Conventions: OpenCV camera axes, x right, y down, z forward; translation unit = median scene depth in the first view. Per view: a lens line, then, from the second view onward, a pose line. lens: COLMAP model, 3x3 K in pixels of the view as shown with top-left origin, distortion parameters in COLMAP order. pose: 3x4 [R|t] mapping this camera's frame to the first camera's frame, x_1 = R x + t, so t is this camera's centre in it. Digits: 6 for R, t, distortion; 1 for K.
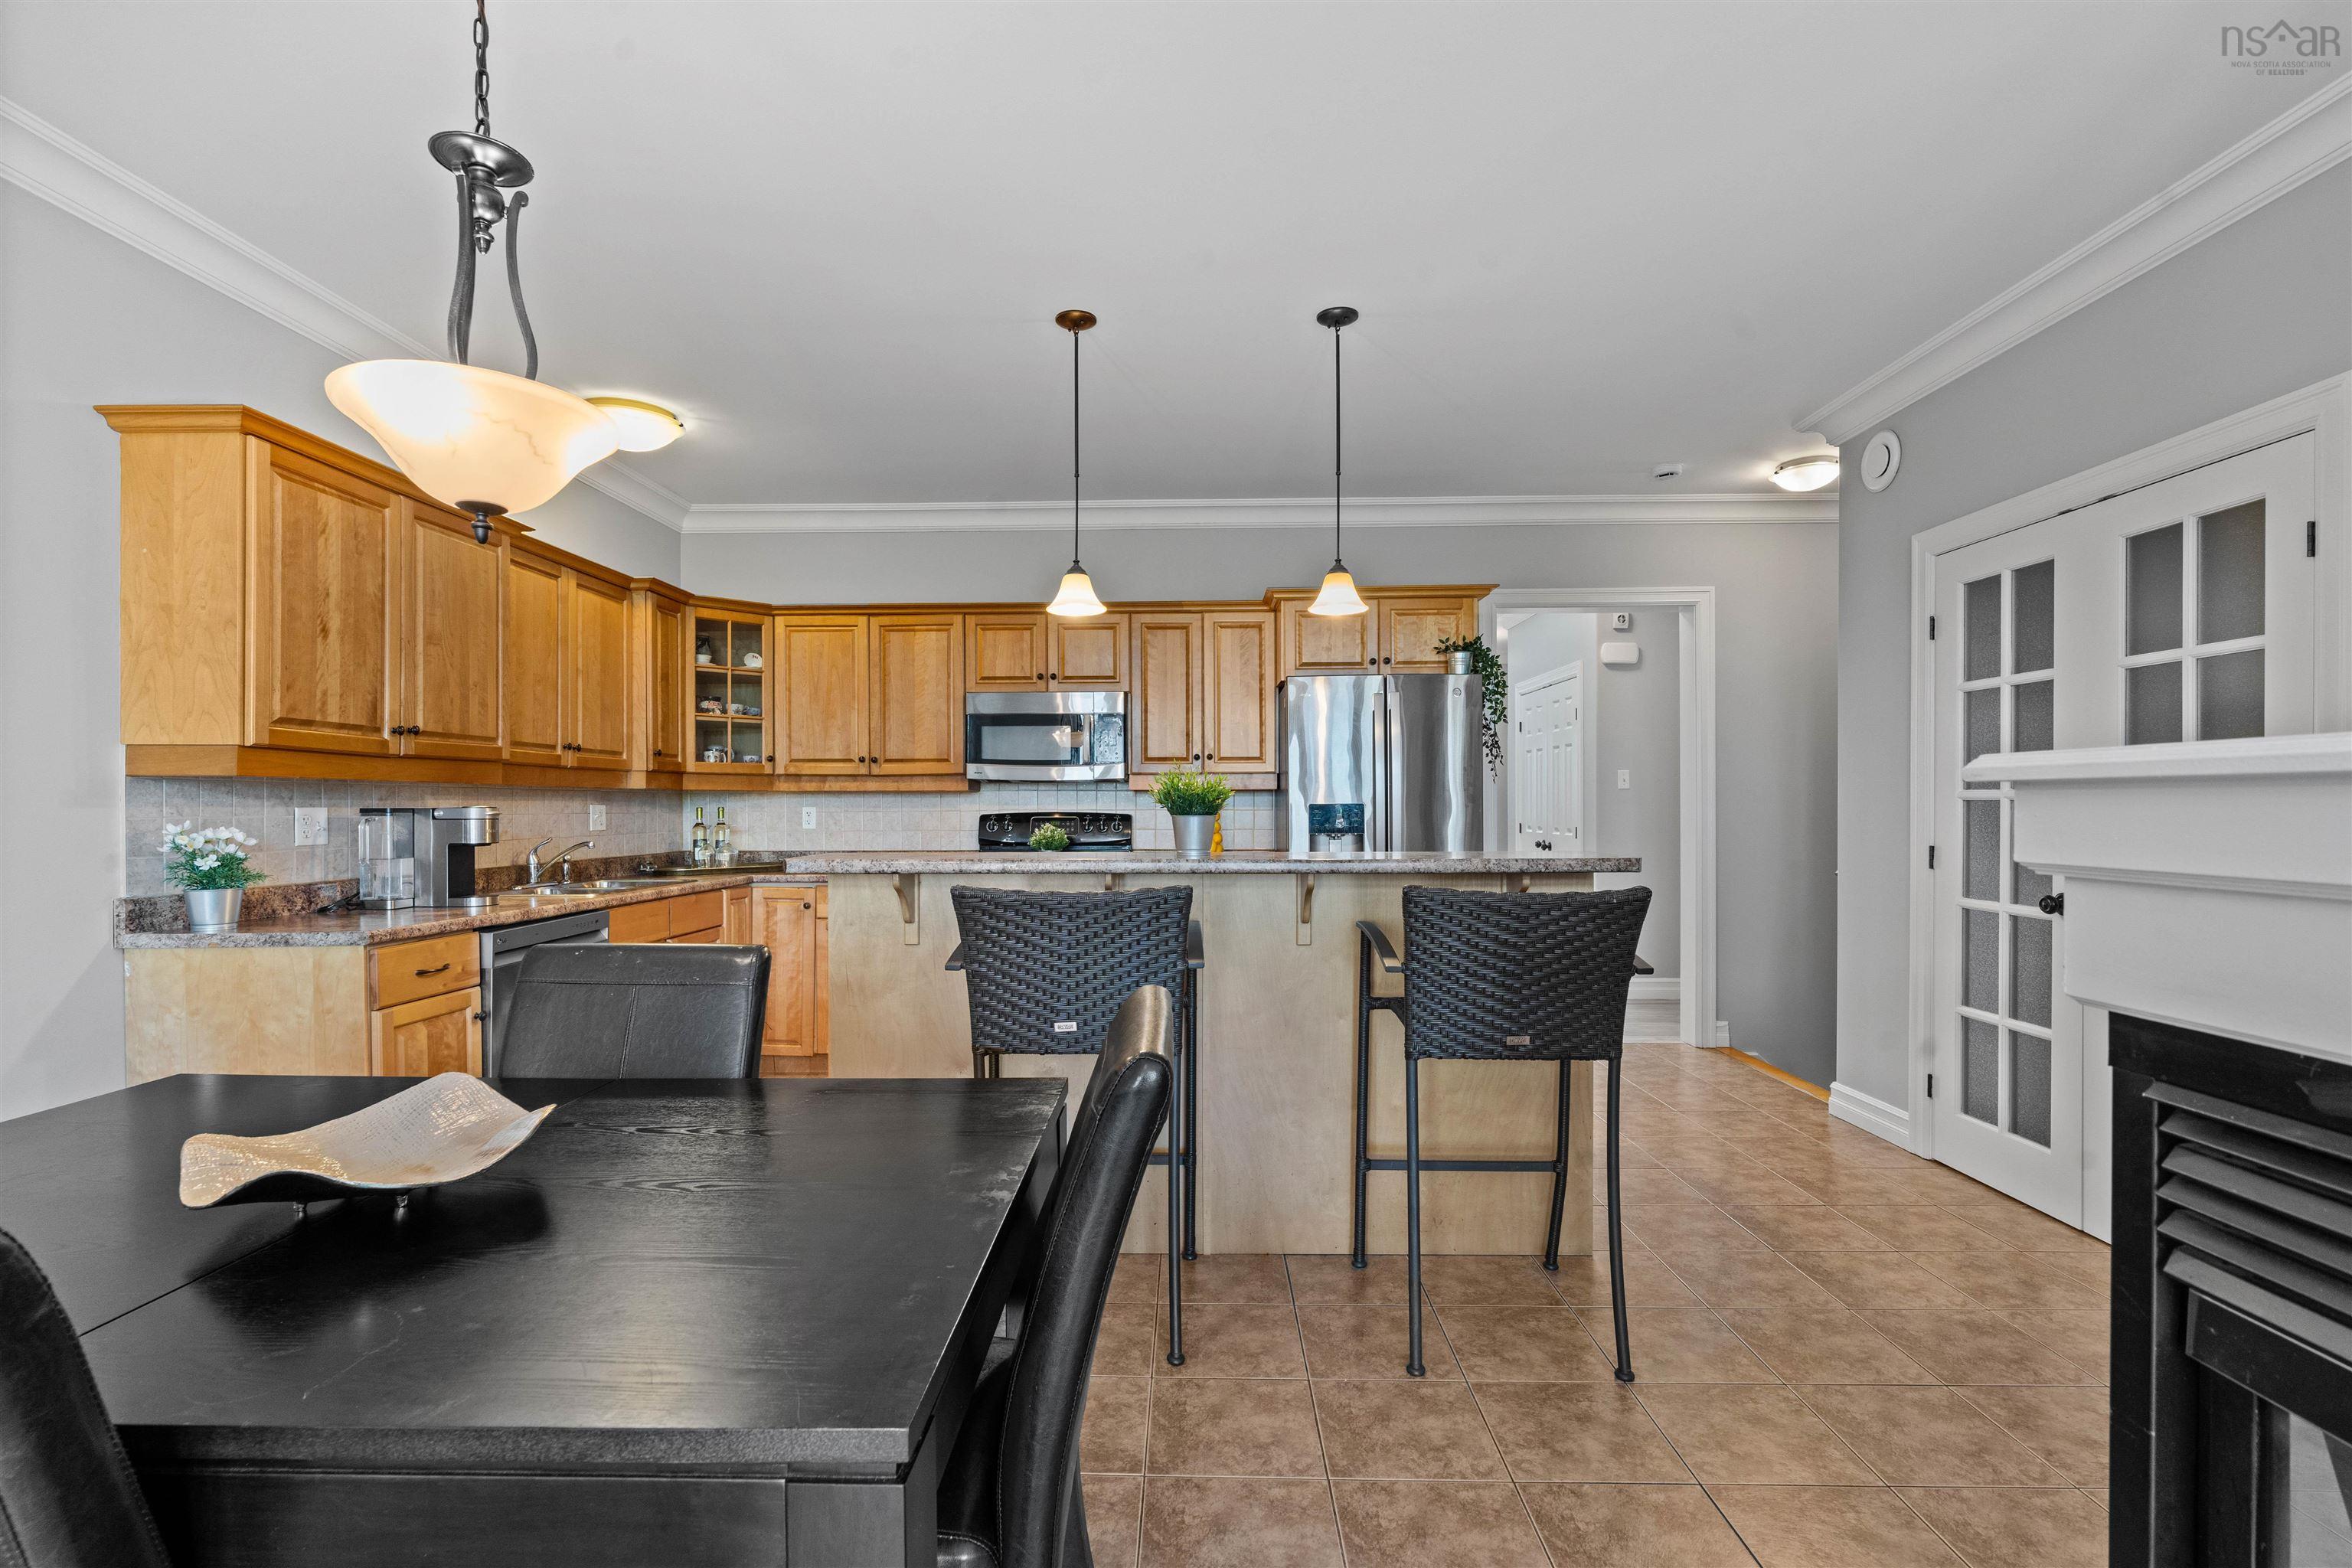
lens RADIAL K [[1058.5, 0, 1169.9], [0, 1058.5, 810.6], [0, 0, 1]] dist [-0.012074, 0.004443]
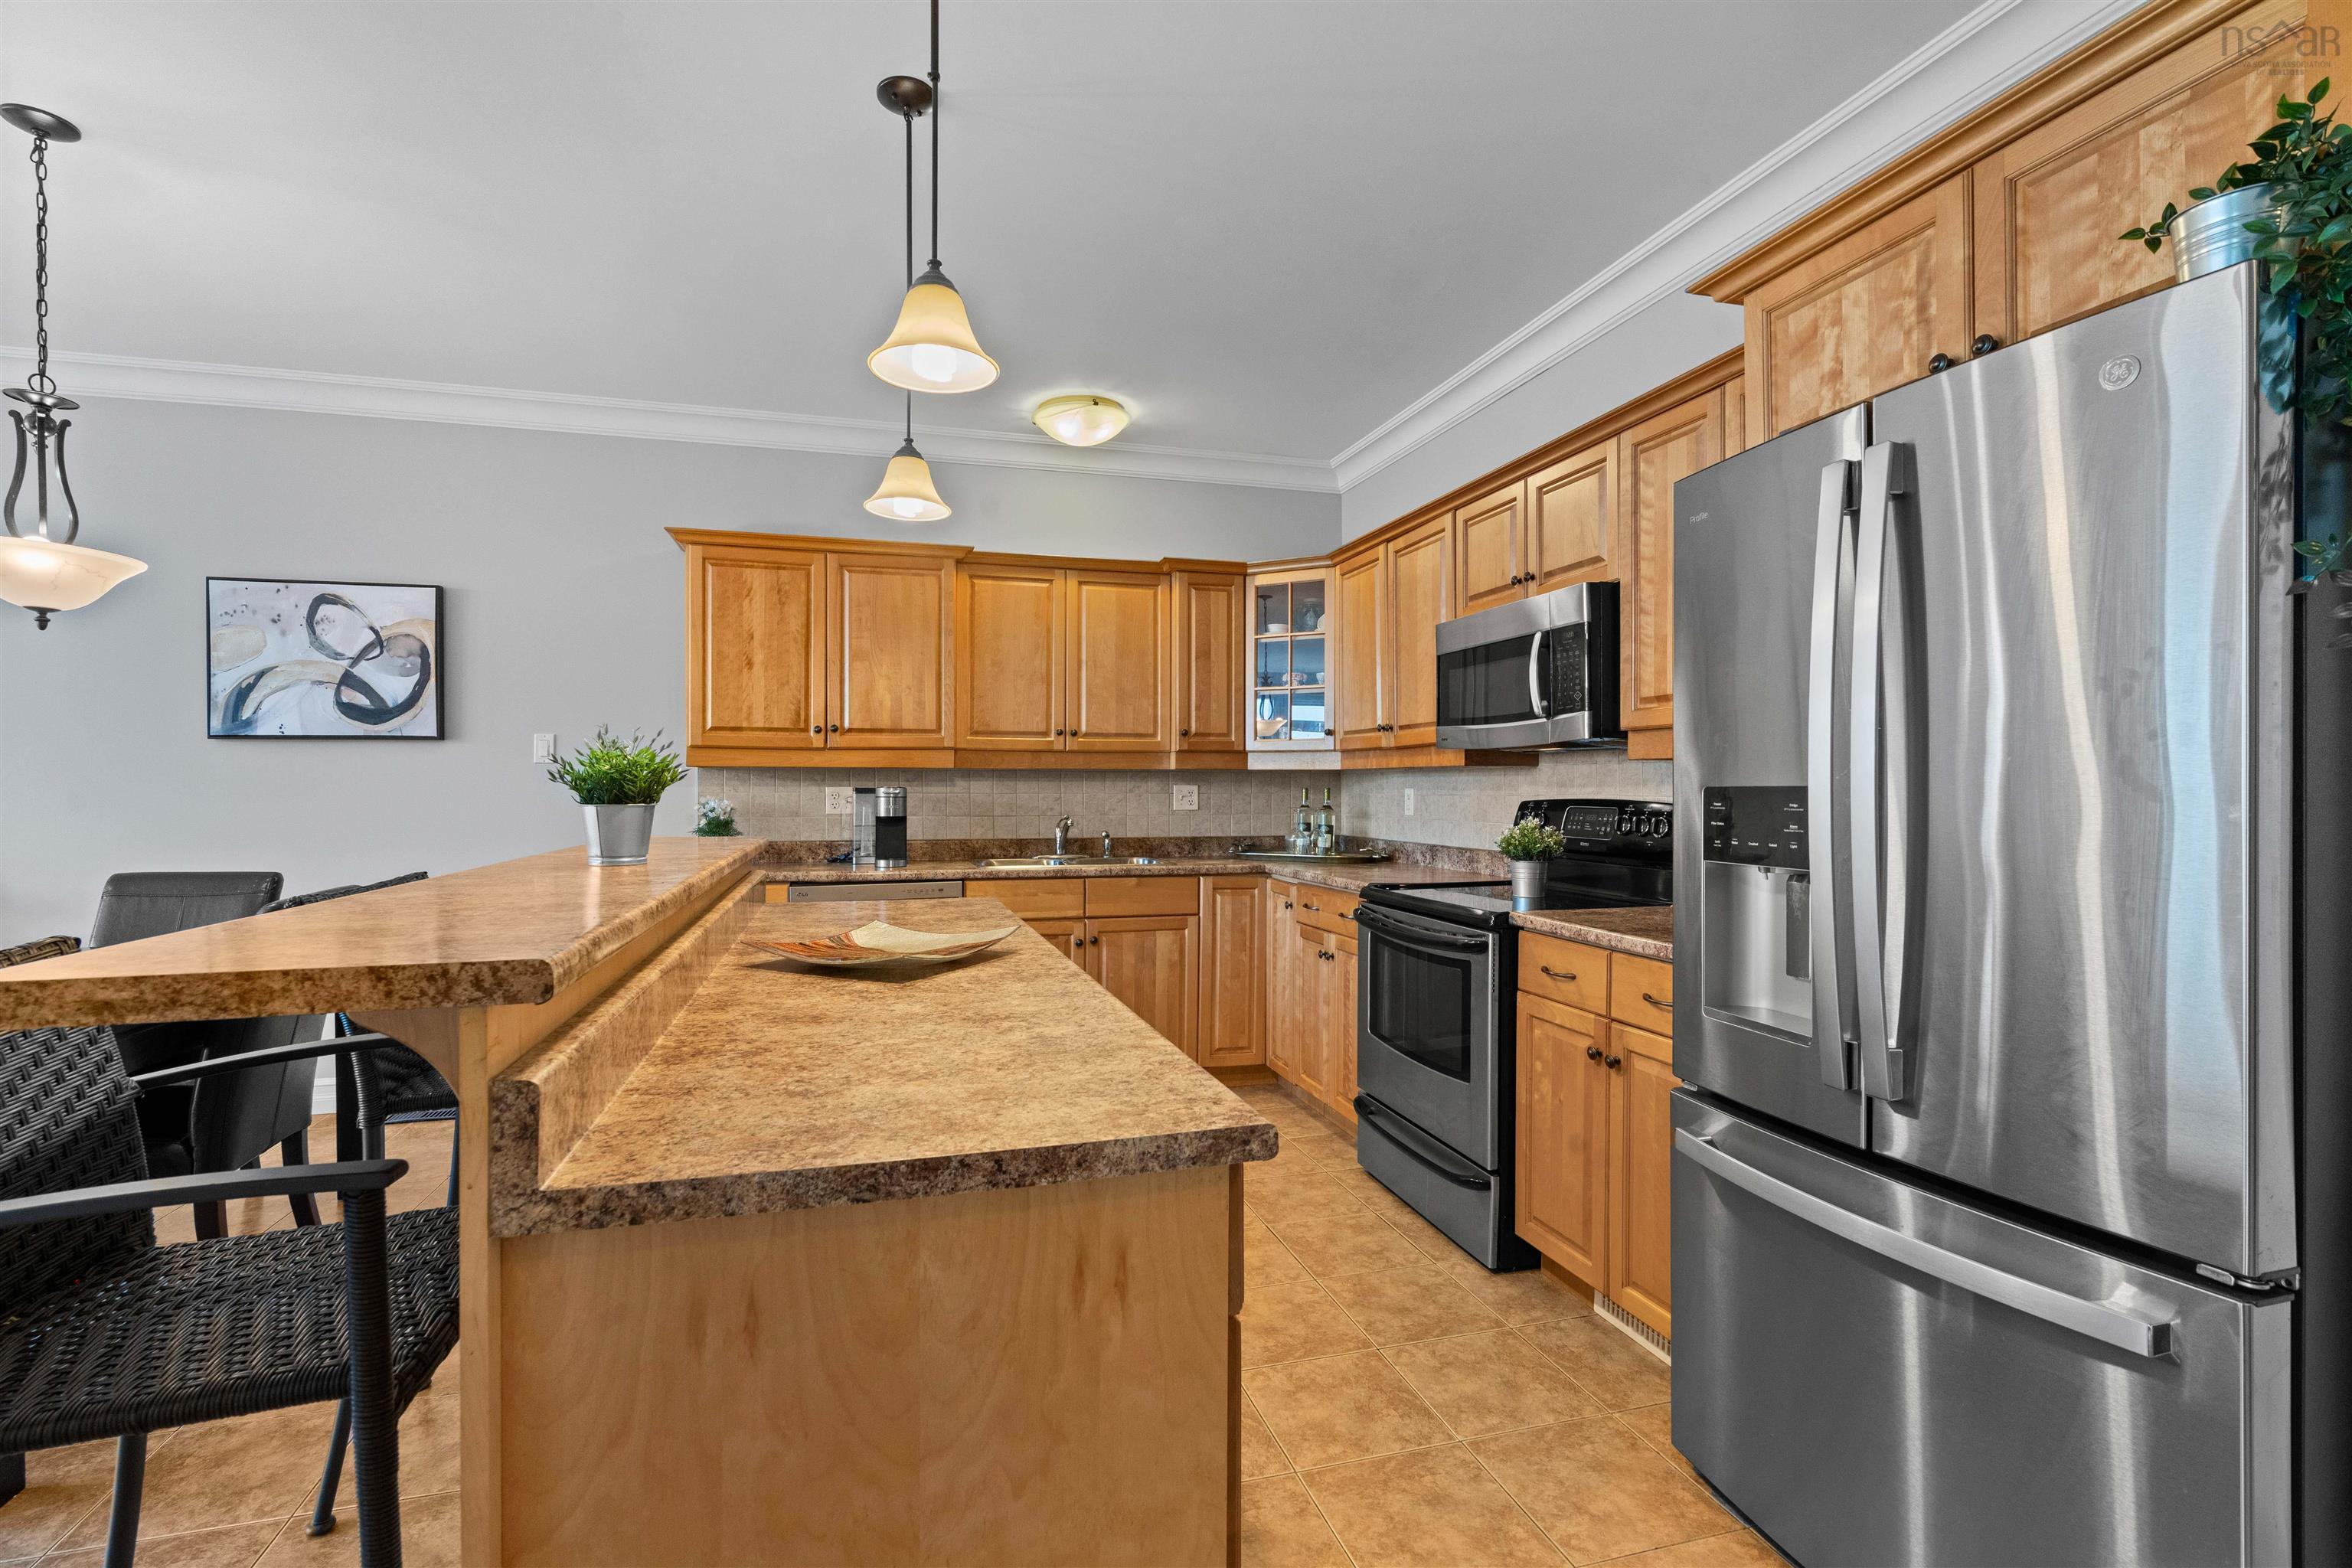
lens RADIAL K [[1058.5, 0, 1165.8], [0, 1058.5, 786.7], [0, 0, 1]] dist [-0.012074, 0.004443]
pose [[0.296272, 0.004445, -0.955093, 0.484371], [-0.006068, 0.999978, 0.002772, -0.007202], [0.955084, 0.004974, 0.296293, 0.732317]]
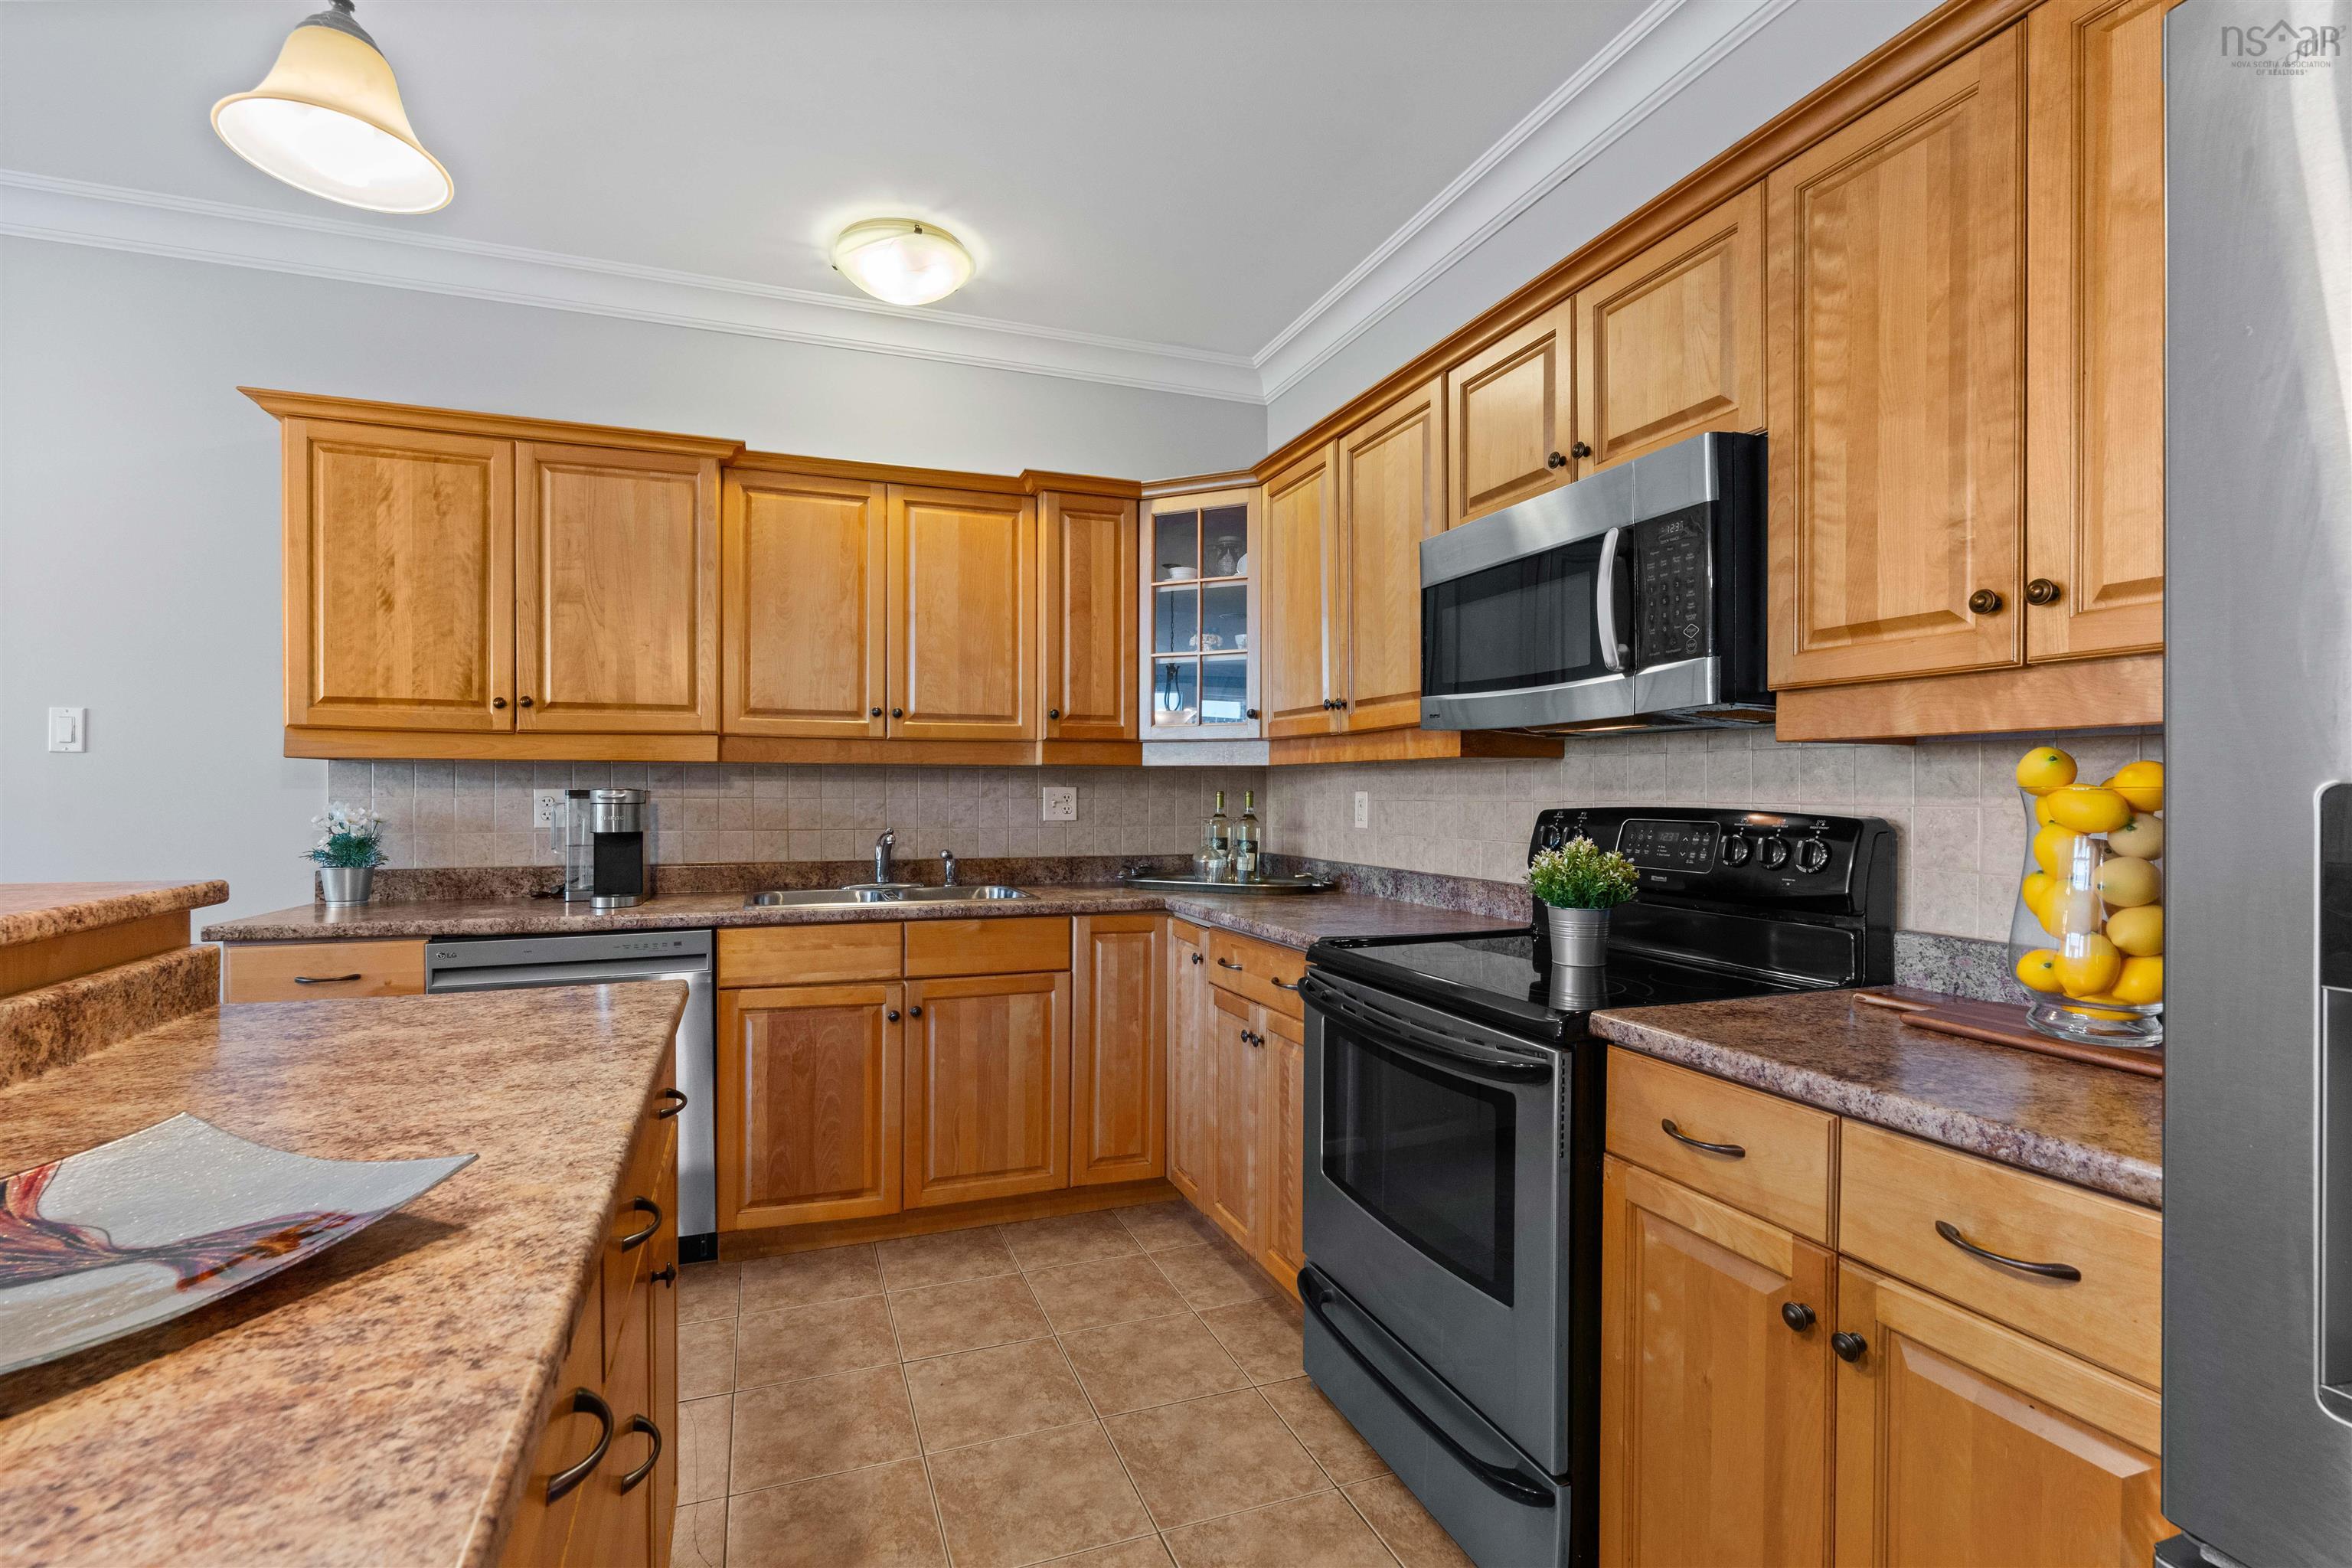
lens RADIAL K [[1058.5, 0, 1158.1], [0, 1058.5, 796.8], [0, 0, 1]] dist [-0.012074, 0.004443]
pose [[0.369153, 0.009497, -0.929320, 0.219968], [-0.006948, 0.999948, 0.007459, -0.005099], [0.929343, 0.003703, 0.369200, 0.850051]]
